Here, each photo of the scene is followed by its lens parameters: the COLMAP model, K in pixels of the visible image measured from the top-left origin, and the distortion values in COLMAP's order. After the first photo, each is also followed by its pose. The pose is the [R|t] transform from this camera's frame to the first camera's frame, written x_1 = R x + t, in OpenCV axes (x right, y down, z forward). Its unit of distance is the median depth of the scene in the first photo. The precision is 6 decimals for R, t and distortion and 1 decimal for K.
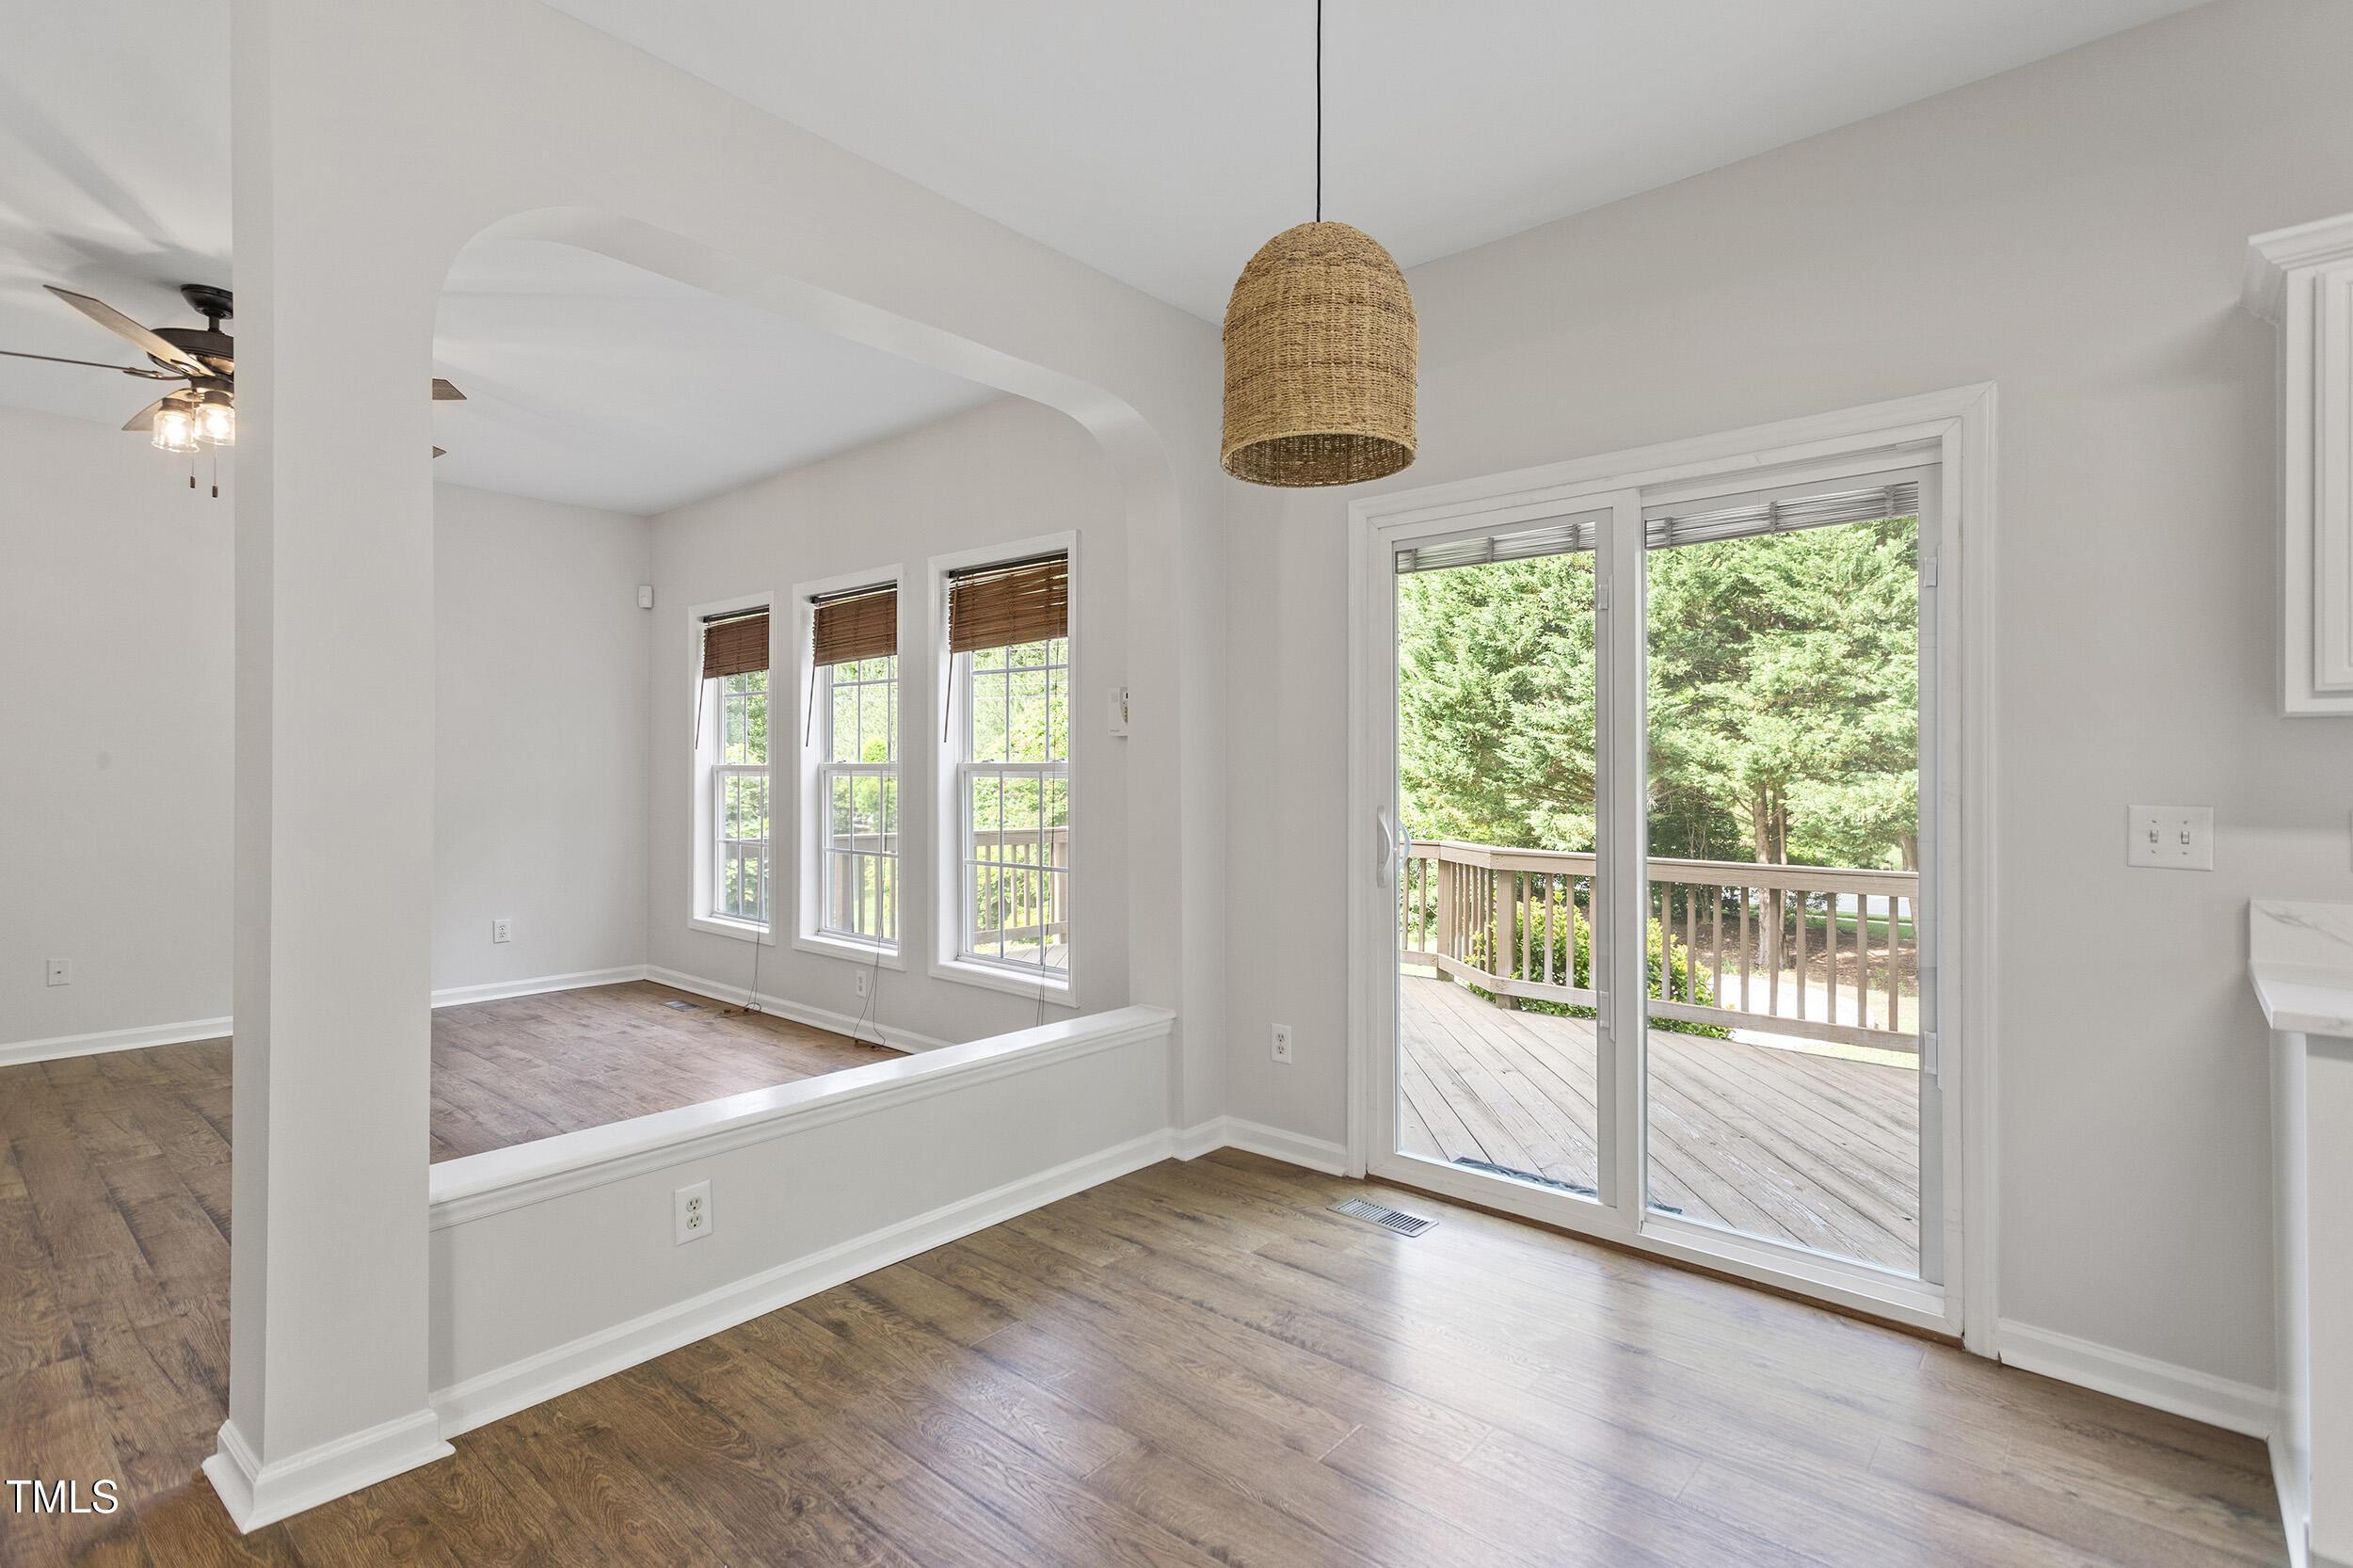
lens RADIAL K [[1113.9, 0, 1186.8], [0, 1113.9, 768.6], [0, 0, 1]] dist [0.003589, 0.000150]
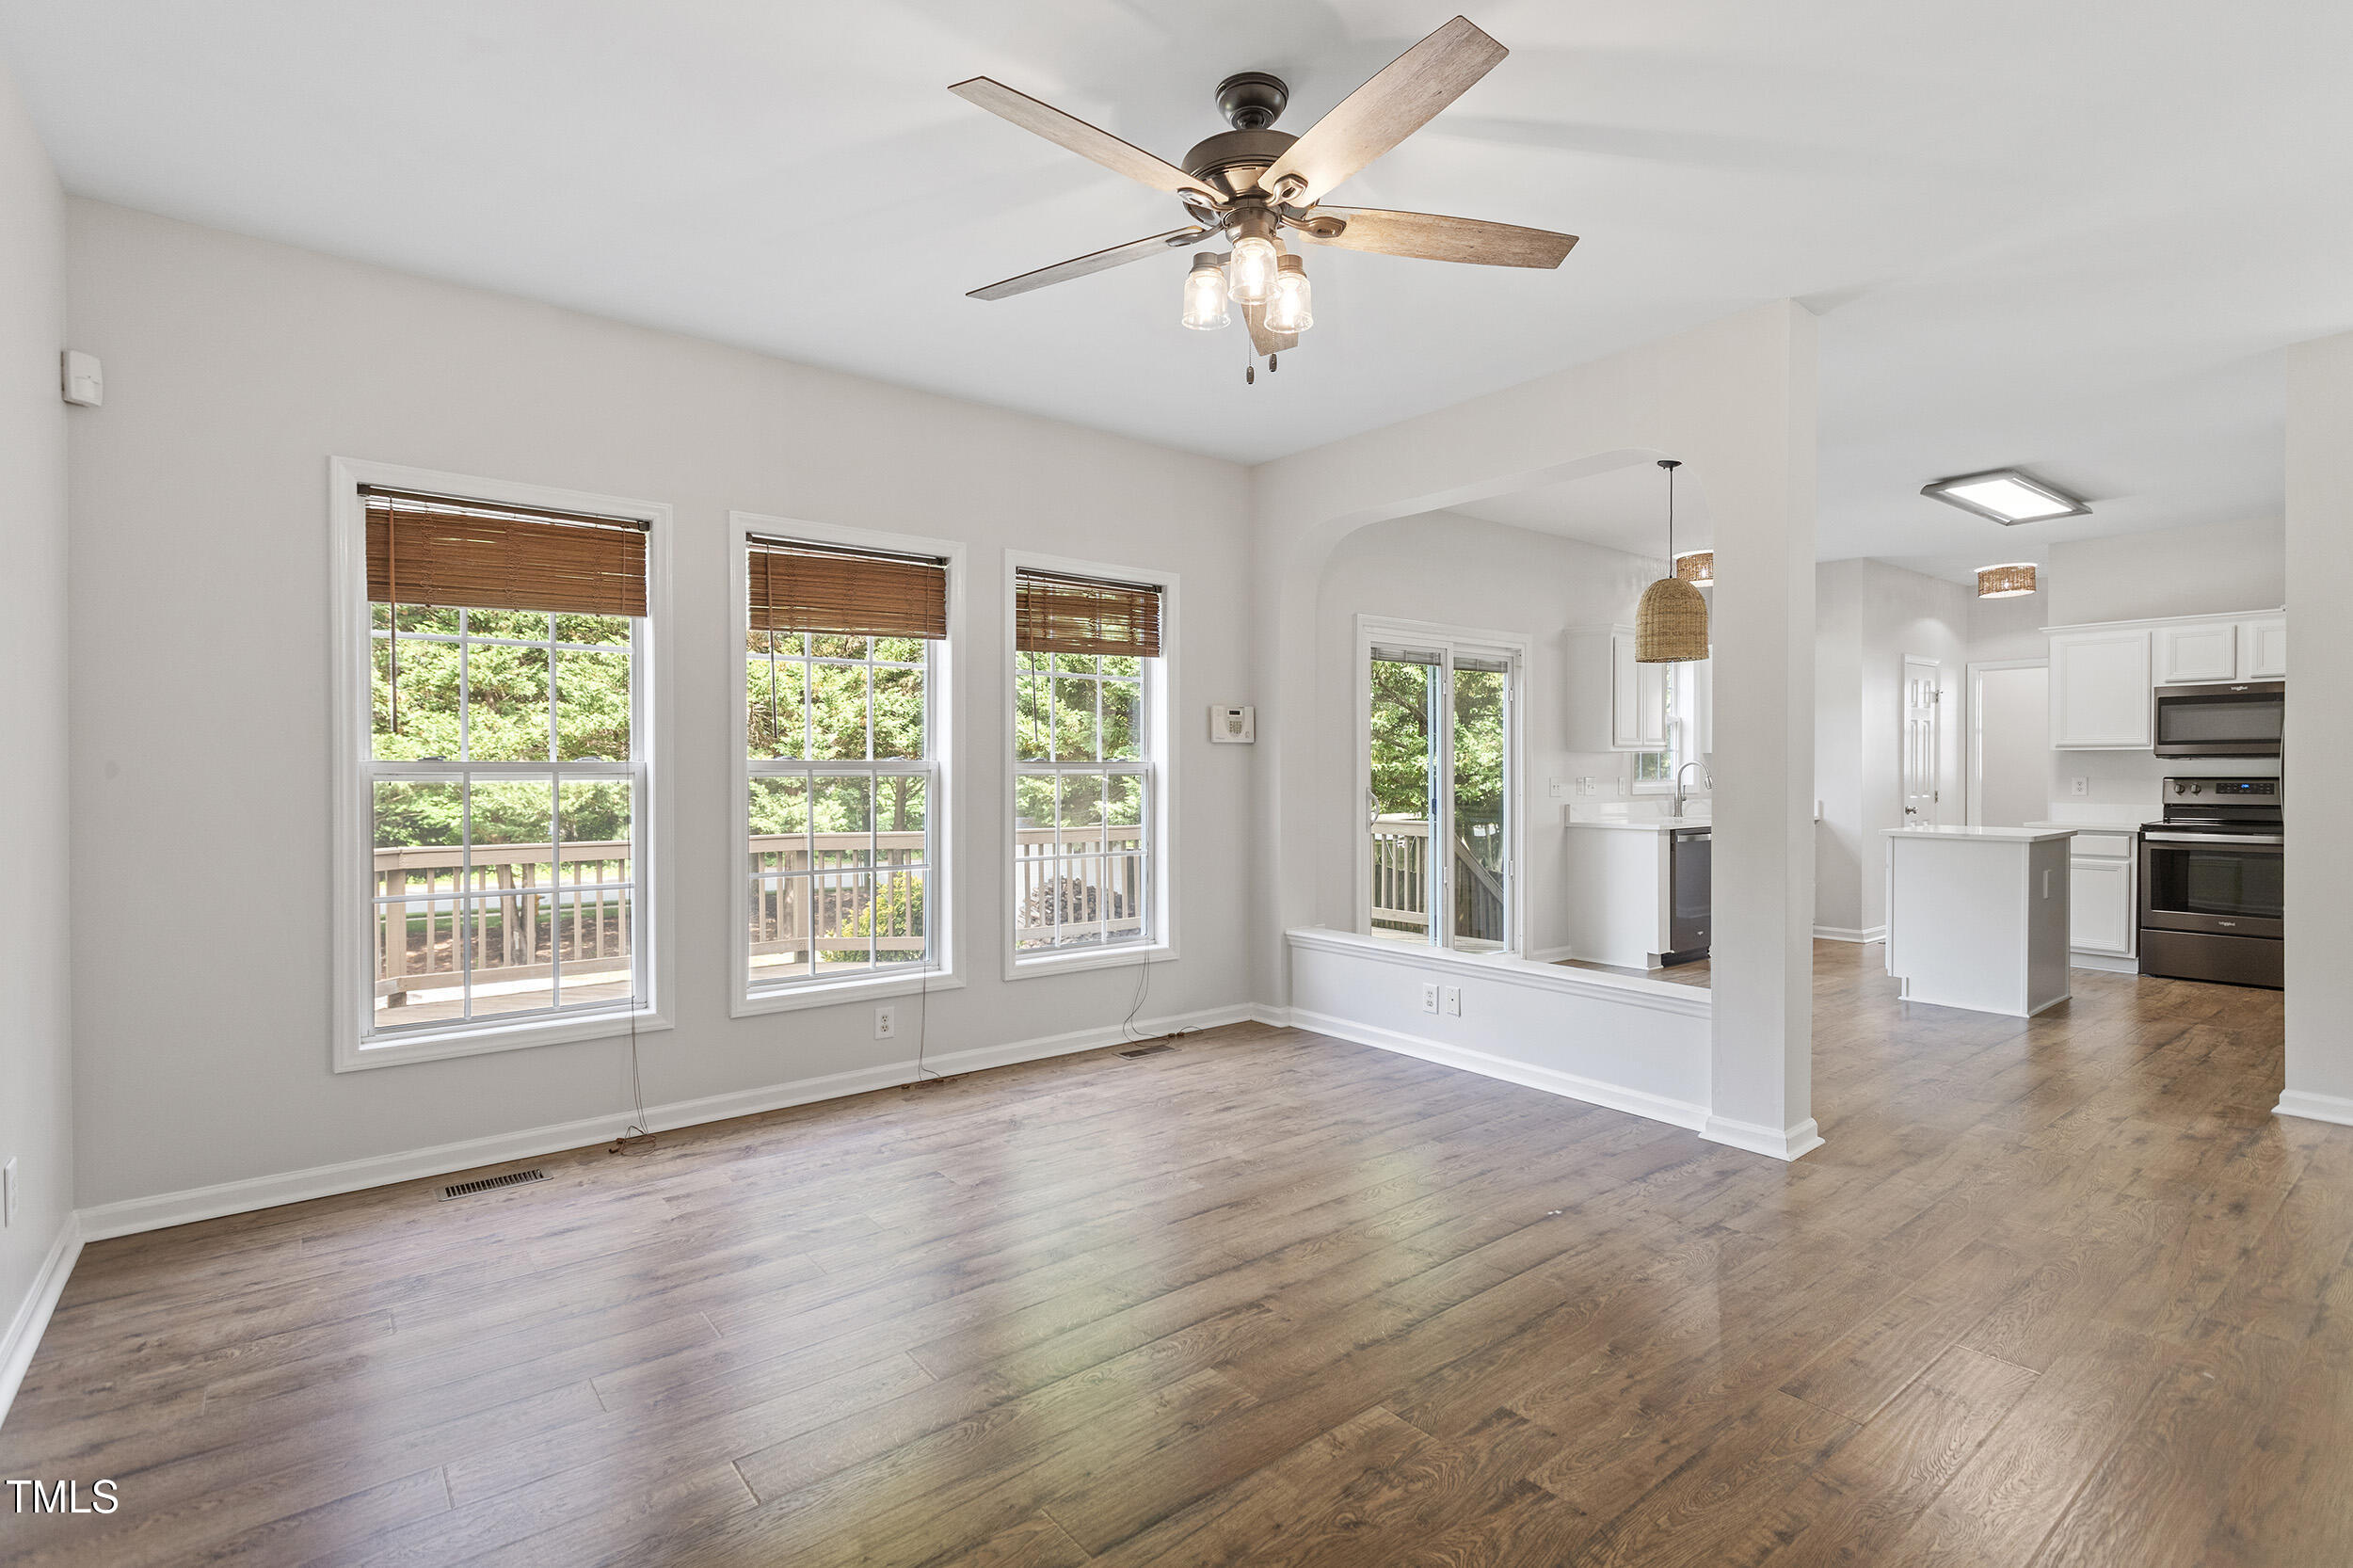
lens RADIAL K [[1113.9, 0, 1178.5], [0, 1113.9, 776.7], [0, 0, 1]] dist [0.003589, 0.000150]
pose [[0.190962, -0.011378, 0.981531, -2.175949], [0.000198, 0.999933, 0.011552, -0.006584], [-0.981597, -0.002012, 0.190952, 1.257508]]
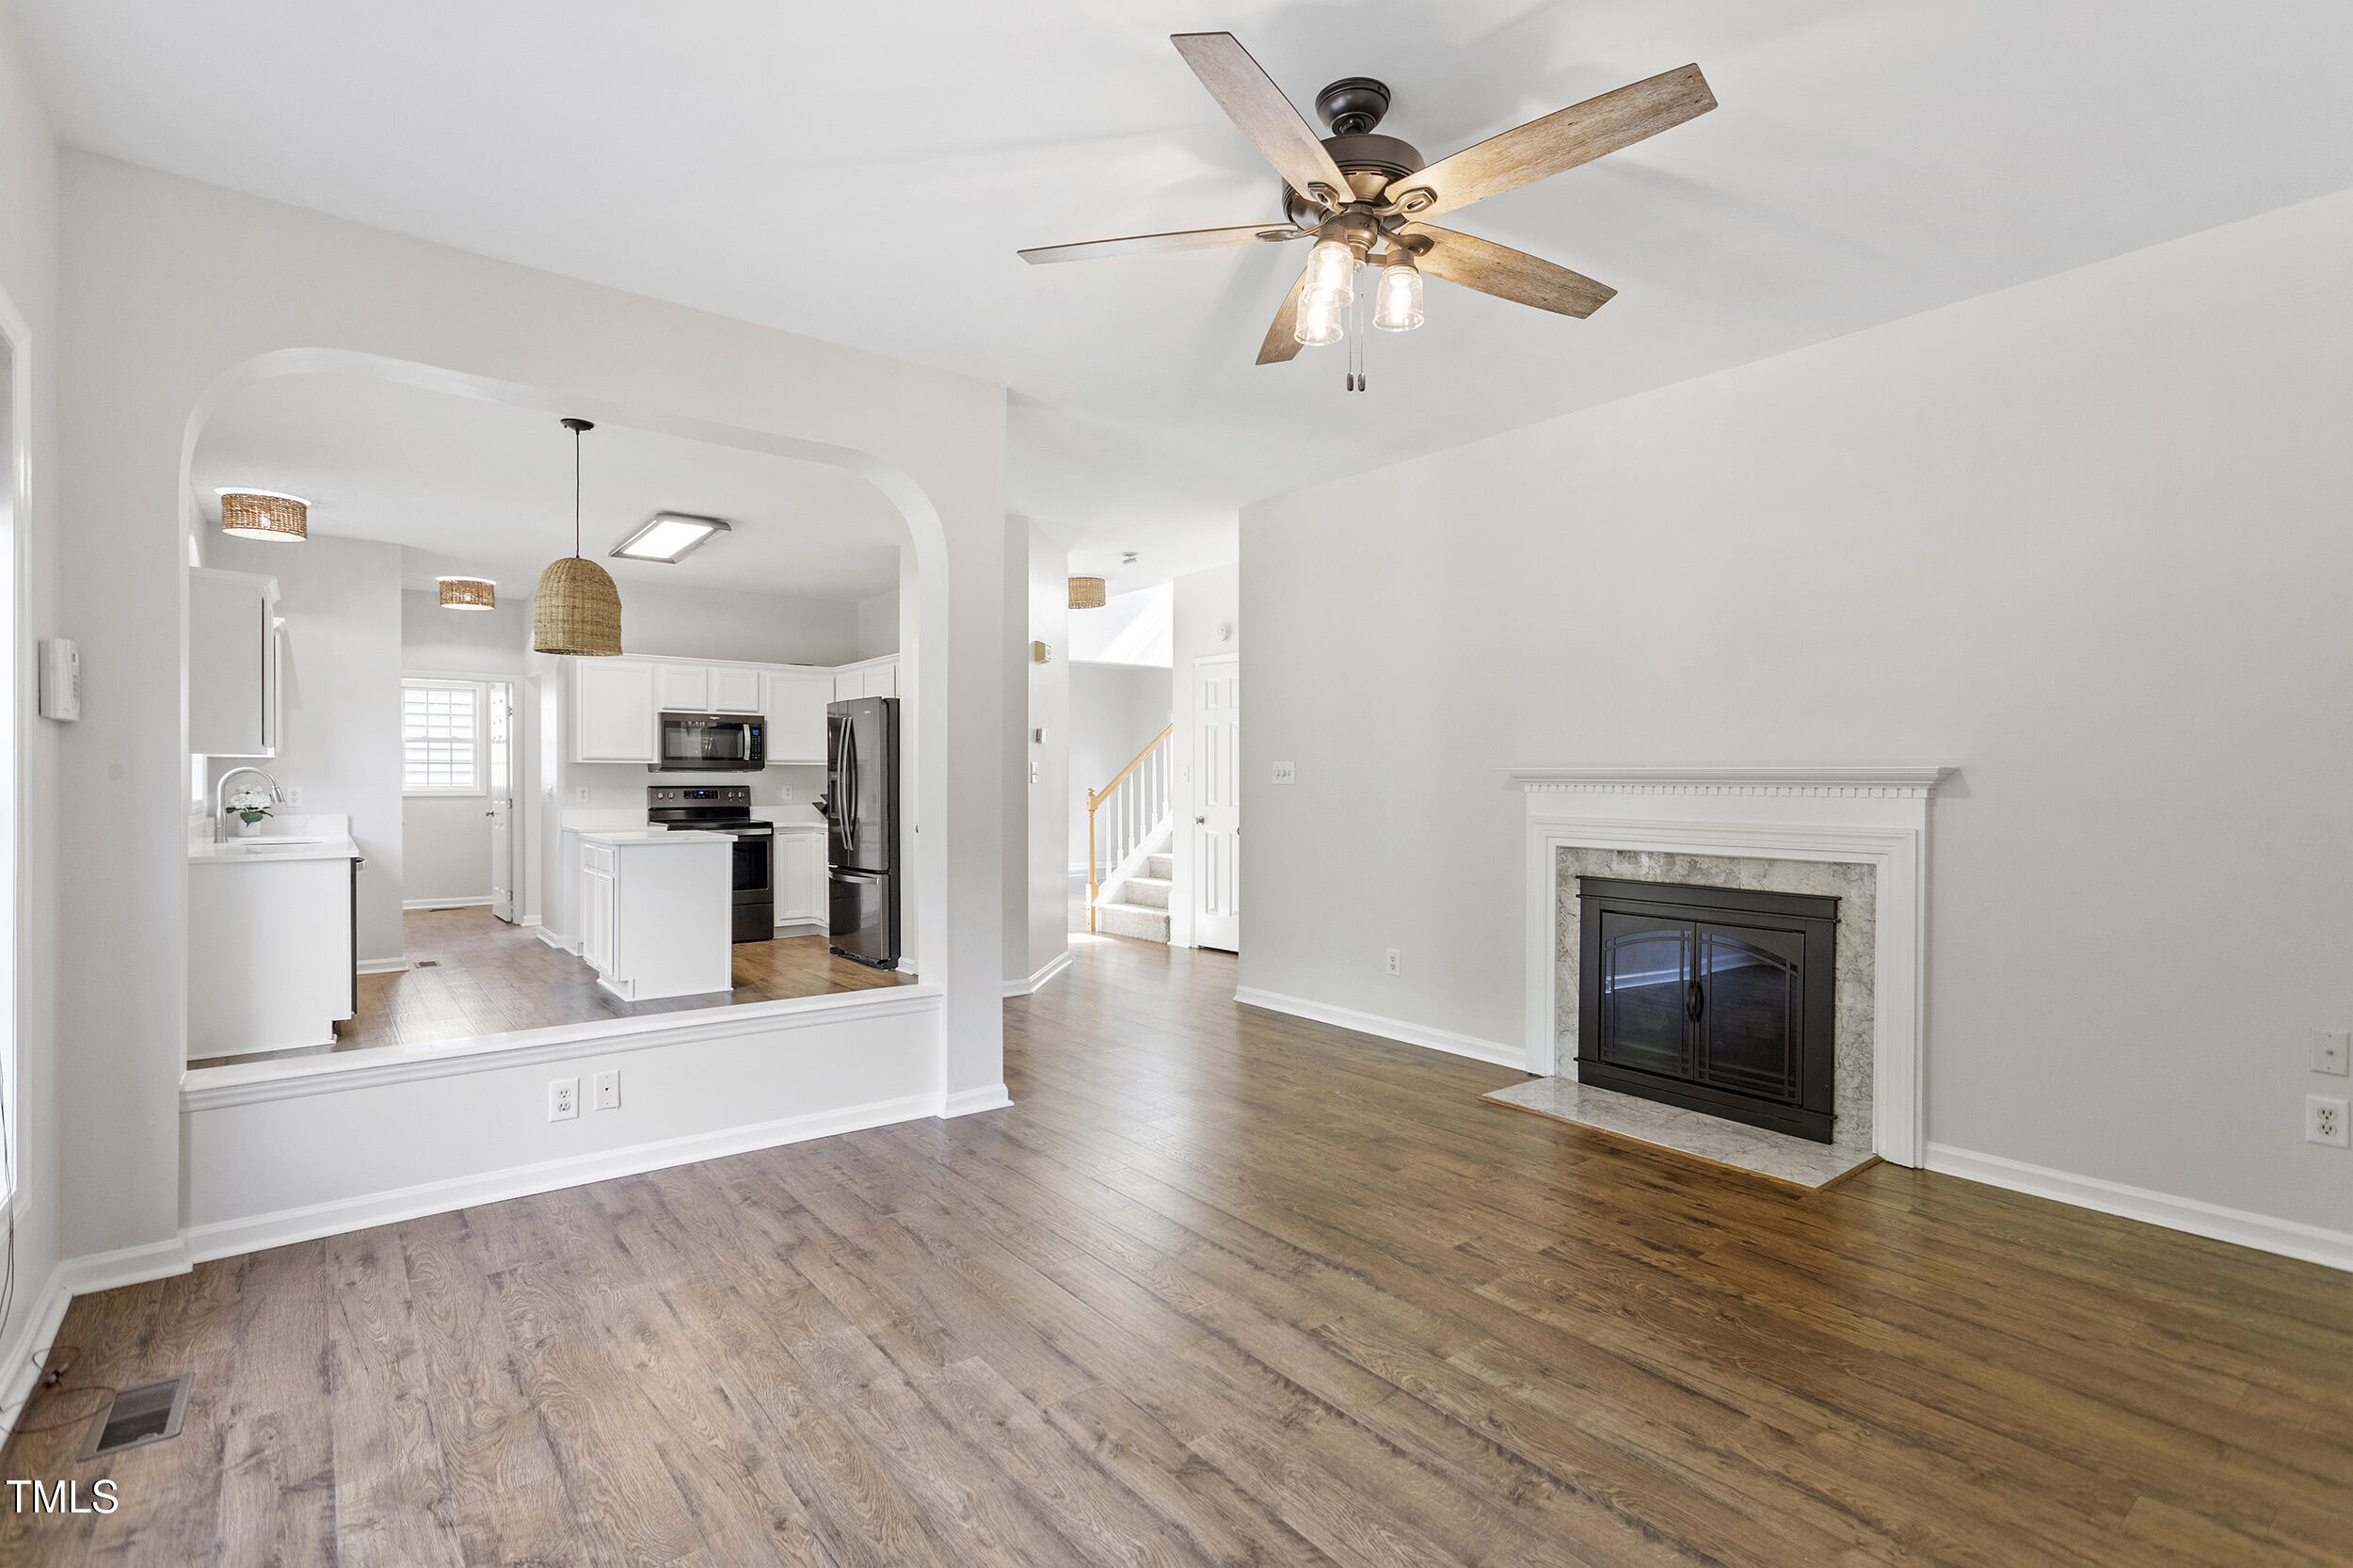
lens RADIAL K [[1113.9, 0, 1195.4], [0, 1113.9, 787.0], [0, 0, 1]] dist [0.003589, 0.000150]
pose [[-0.981875, -0.007902, 0.189367, -1.256016], [-0.007312, 0.999966, 0.003816, 0.003900], [-0.189391, 0.002362, -0.981899, 2.355504]]
